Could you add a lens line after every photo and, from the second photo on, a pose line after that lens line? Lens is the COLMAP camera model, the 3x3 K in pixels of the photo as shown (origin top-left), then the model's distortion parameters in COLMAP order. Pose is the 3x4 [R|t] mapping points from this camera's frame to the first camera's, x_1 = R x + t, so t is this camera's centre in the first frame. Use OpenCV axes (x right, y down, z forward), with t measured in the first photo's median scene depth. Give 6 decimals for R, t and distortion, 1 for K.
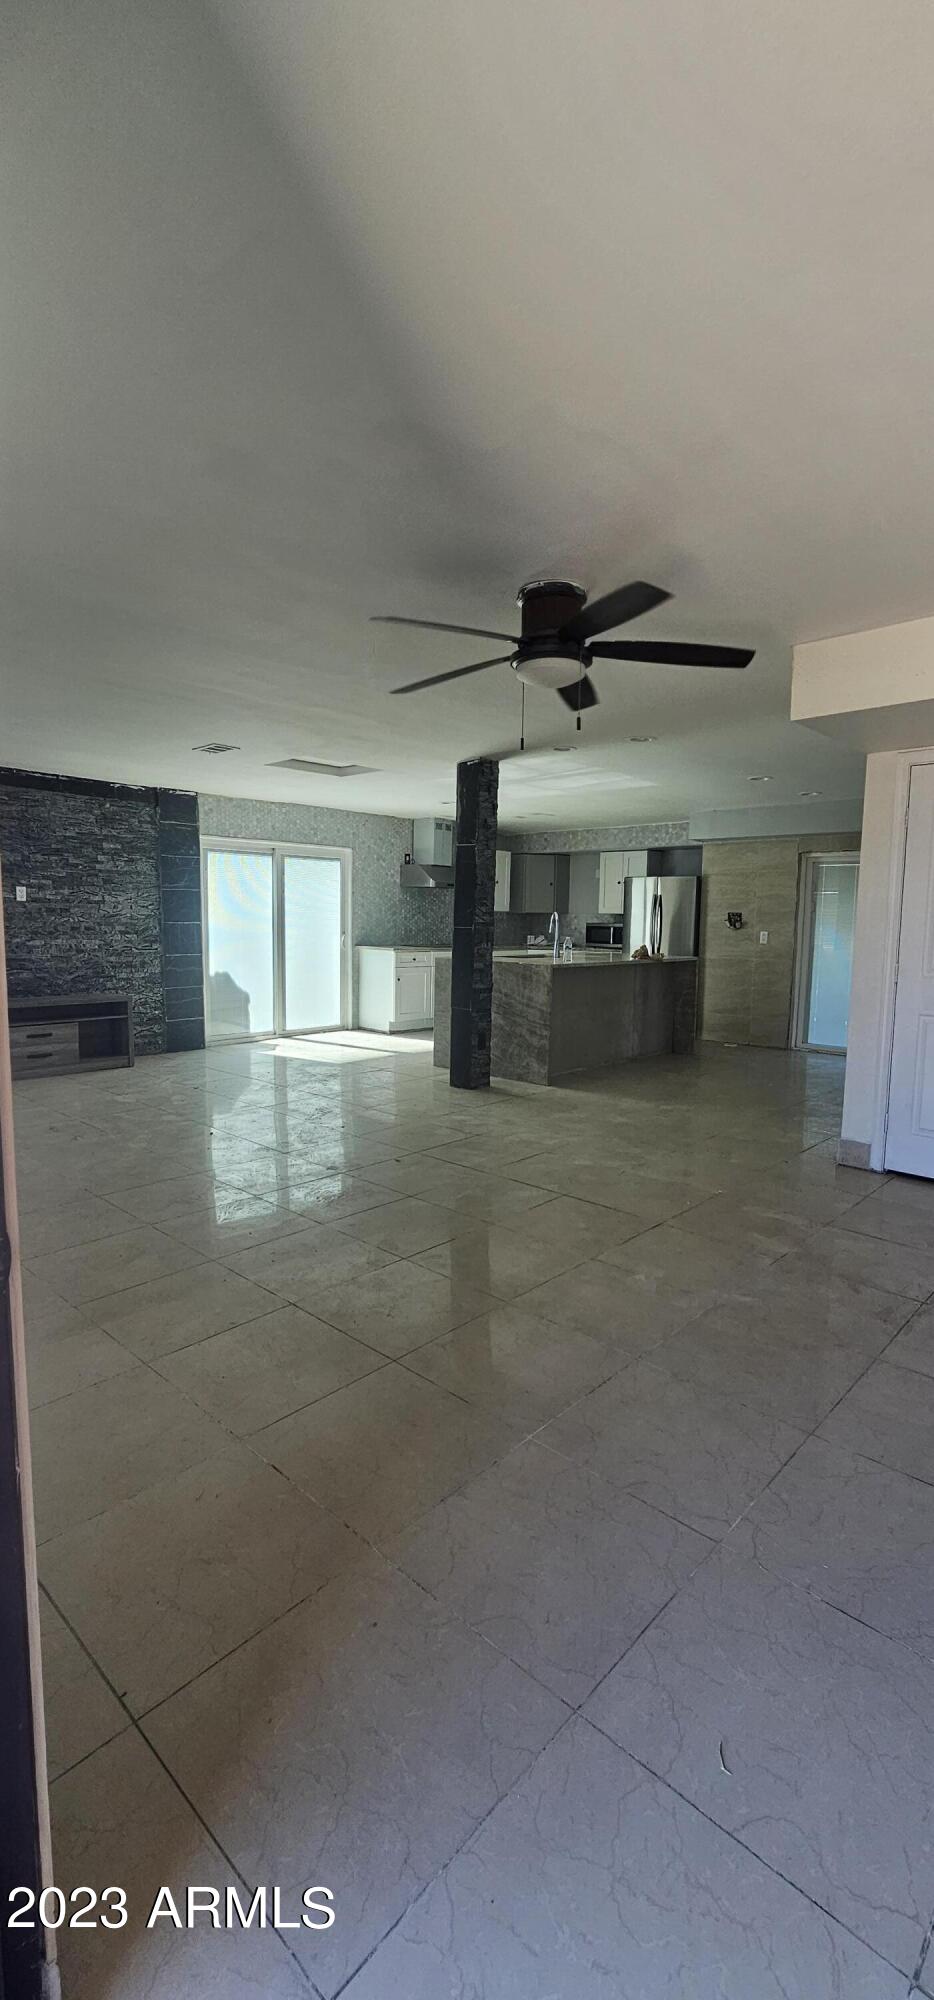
lens RADIAL K [[815.6, 0, 476.0], [0, 815.6, 1004.8], [0, 0, 1]] dist [-0.007006, 0.002503]
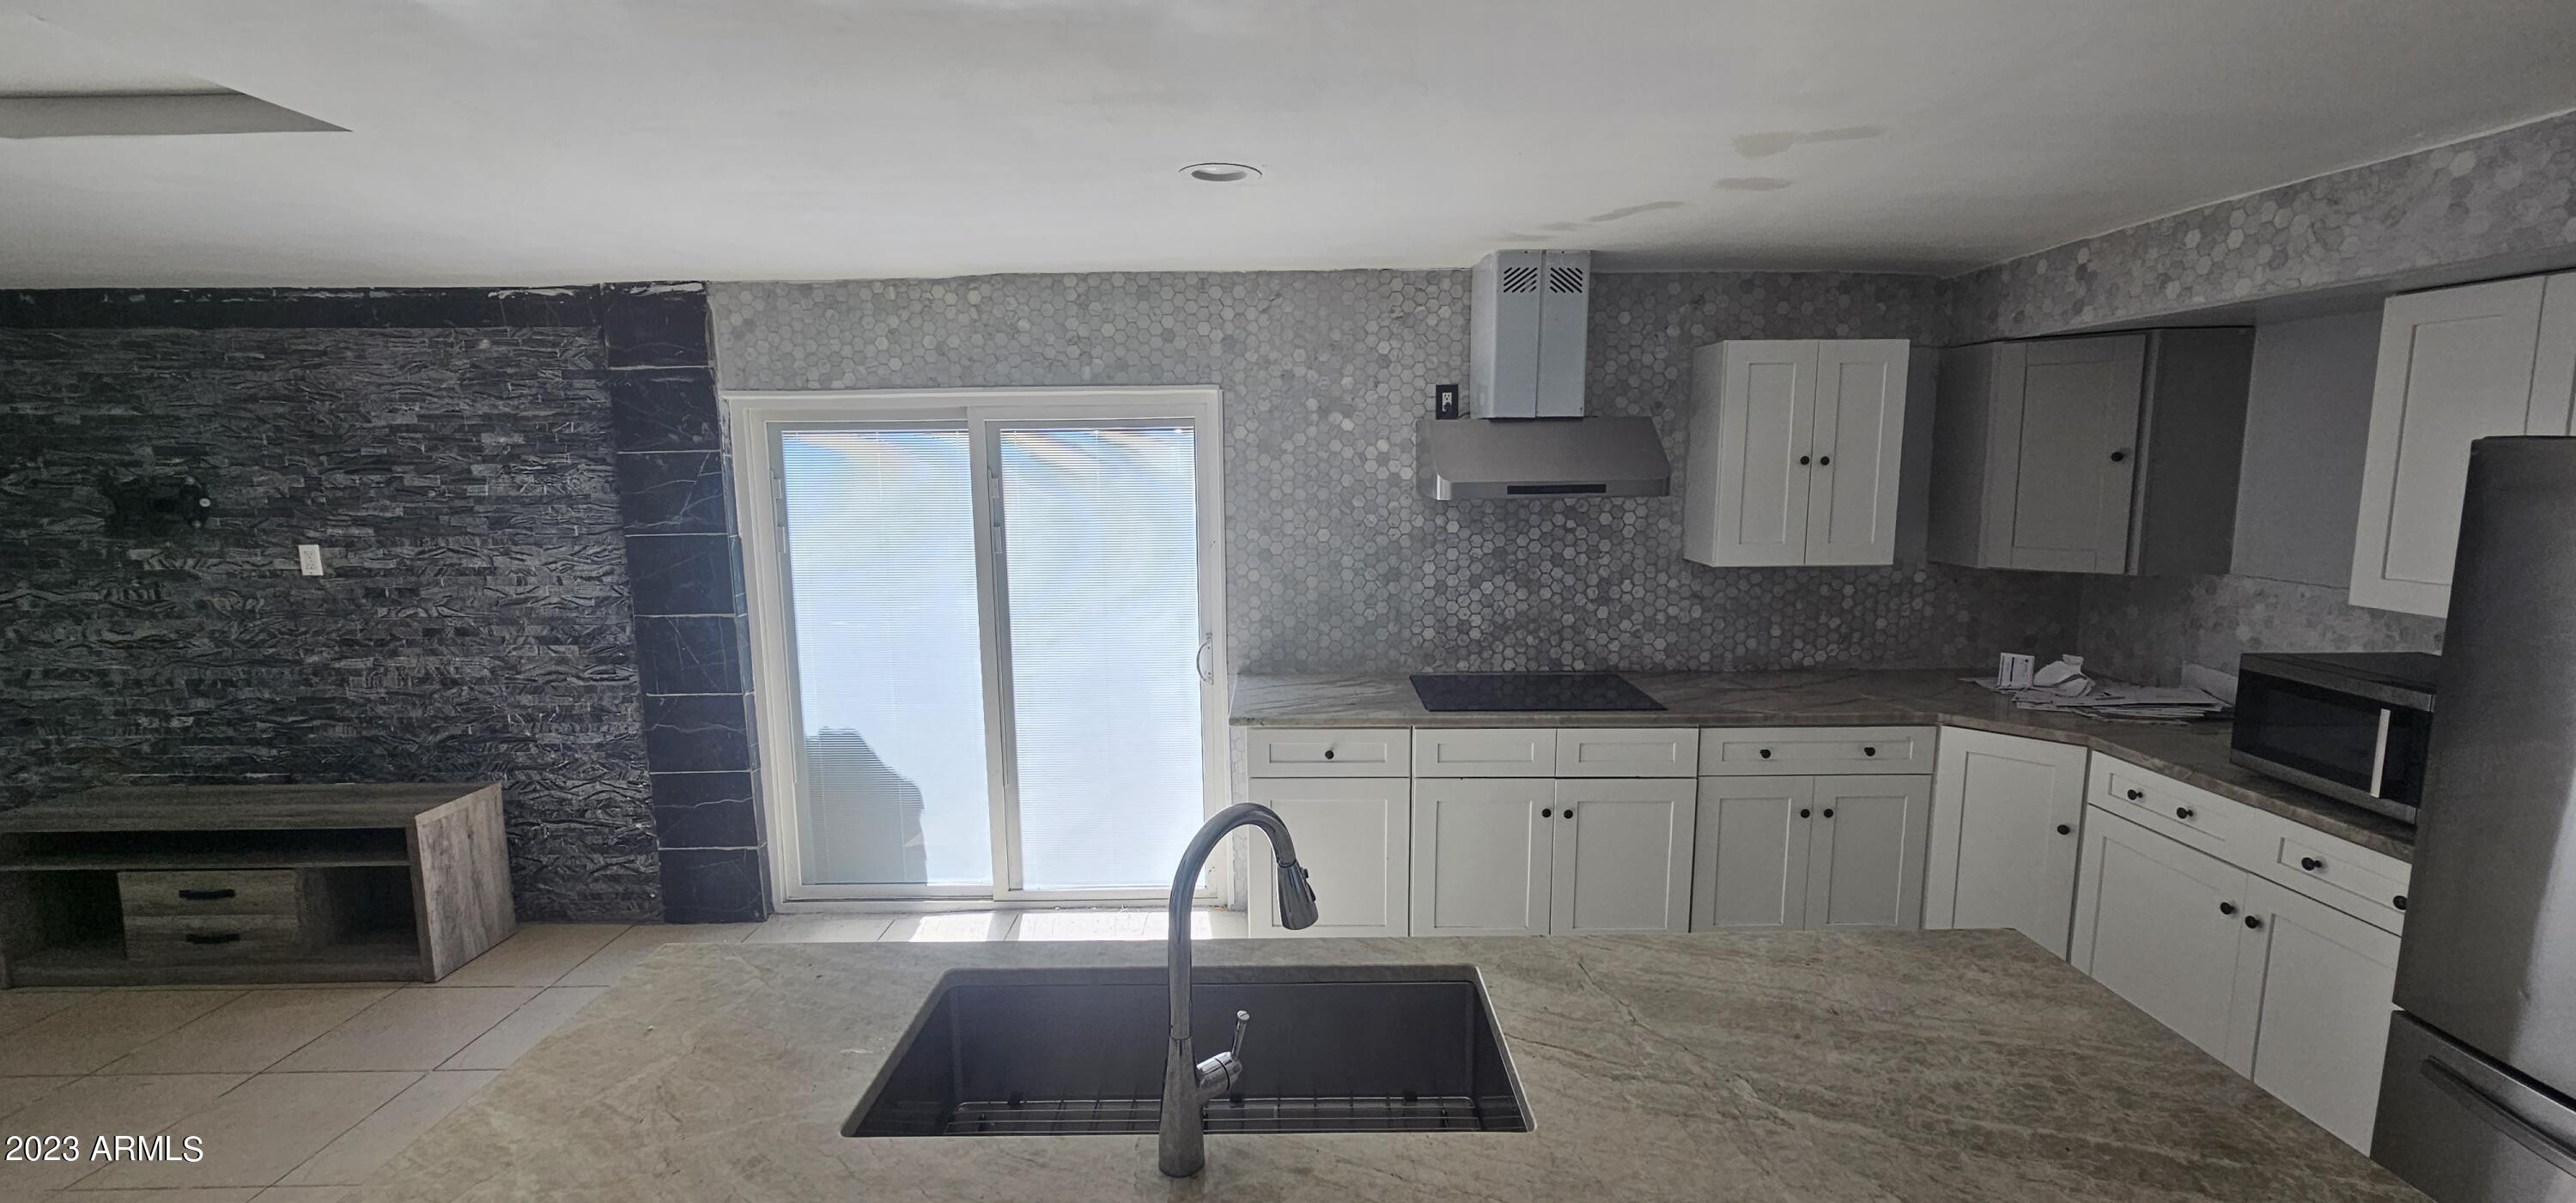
lens RADIAL K [[1050.5, 0, 1319.9], [0, 1050.5, 600.3], [0, 0, 1]] dist [-0.007006, 0.002503]
pose [[0.681114, 0.078699, -0.727935, 0.236607], [-0.057139, 0.996888, 0.054312, -0.160801], [0.729944, 0.004601, 0.683491, 0.911428]]
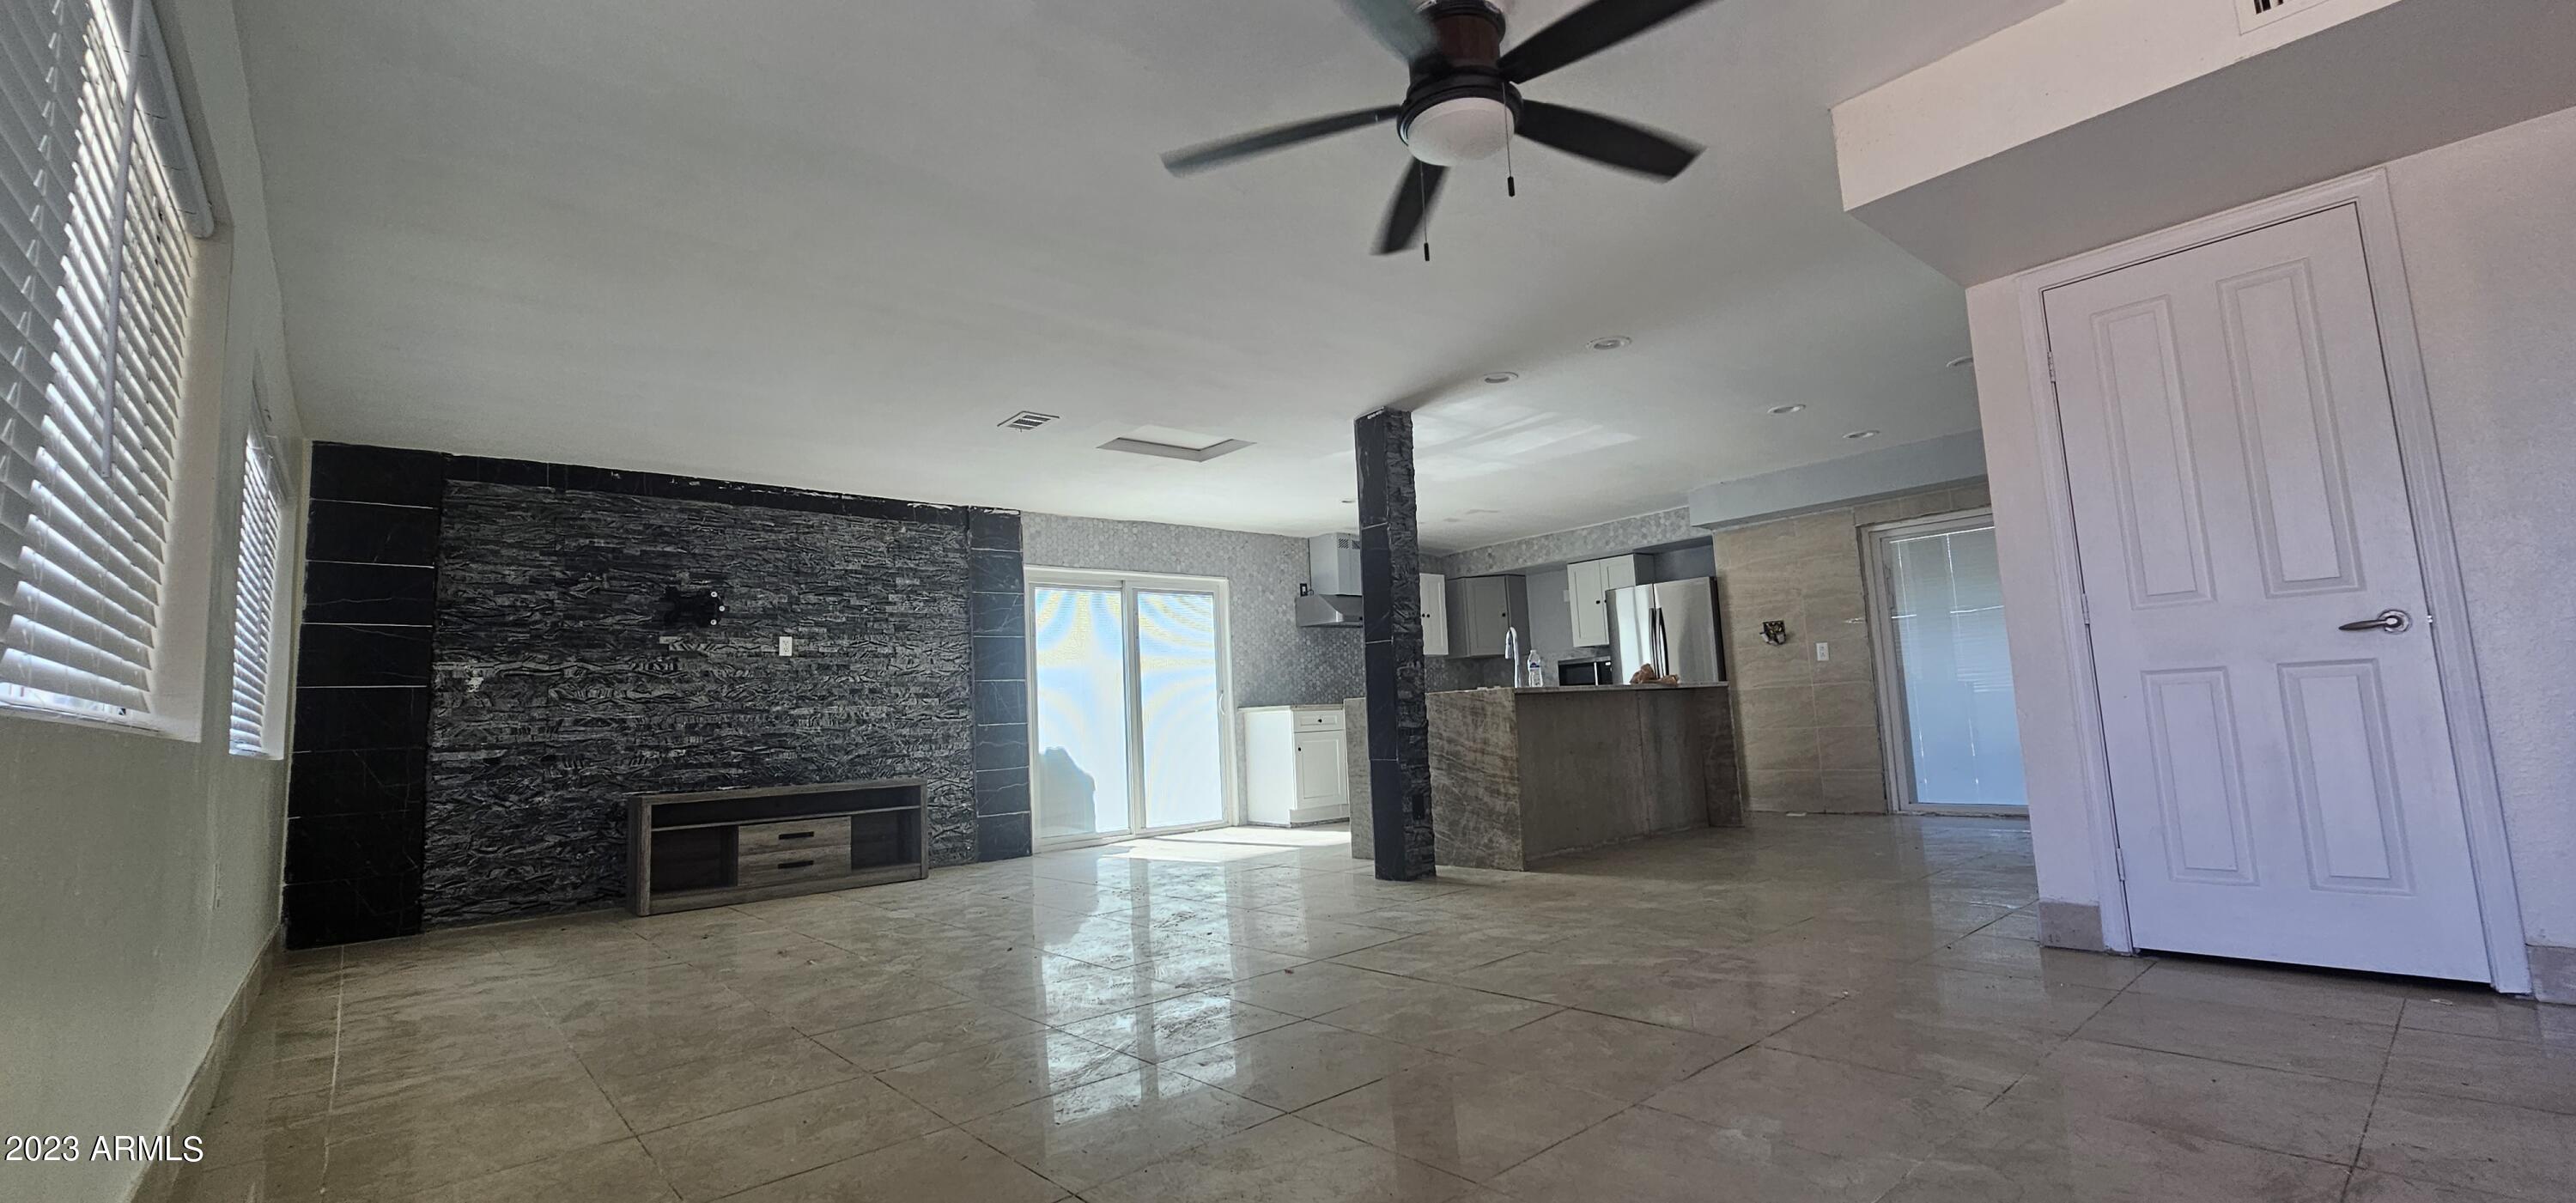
lens RADIAL K [[1050.5, 0, 1299.6], [0, 1050.5, 596.4], [0, 0, 1]] dist [-0.007006, 0.002503]
pose [[0.992221, -0.077247, -0.097628, 0.006713], [0.053698, 0.973066, -0.224185, 0.054405], [0.112316, 0.217199, 0.969644, 0.097405]]
